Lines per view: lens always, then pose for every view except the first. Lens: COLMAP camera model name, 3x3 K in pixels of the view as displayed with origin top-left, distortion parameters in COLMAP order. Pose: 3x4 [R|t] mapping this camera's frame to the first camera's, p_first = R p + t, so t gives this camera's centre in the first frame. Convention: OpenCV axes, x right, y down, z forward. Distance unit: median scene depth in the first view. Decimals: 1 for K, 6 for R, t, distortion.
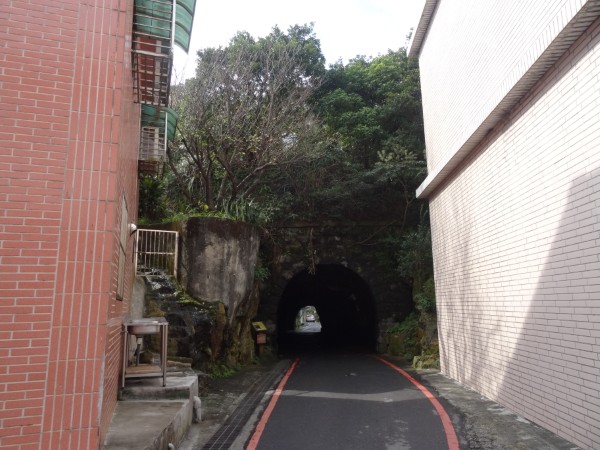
lens RADIAL K [[421.8, 0, 297.7], [0, 421.8, 222.3], [0, 0, 1]] dist [-0.008188, 0.000250]
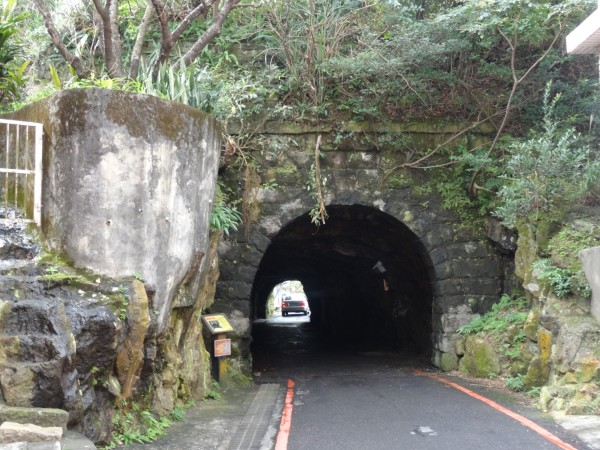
lens RADIAL K [[665.4, 0, 301.8], [0, 665.4, 227.1], [0, 0, 1]] dist [-0.047585, 0.000000]
pose [[0.998827, 0.003956, 0.048250, -0.035362], [-0.009542, 0.993191, 0.116108, 0.043195], [-0.047462, -0.116432, 0.992064, 0.249963]]
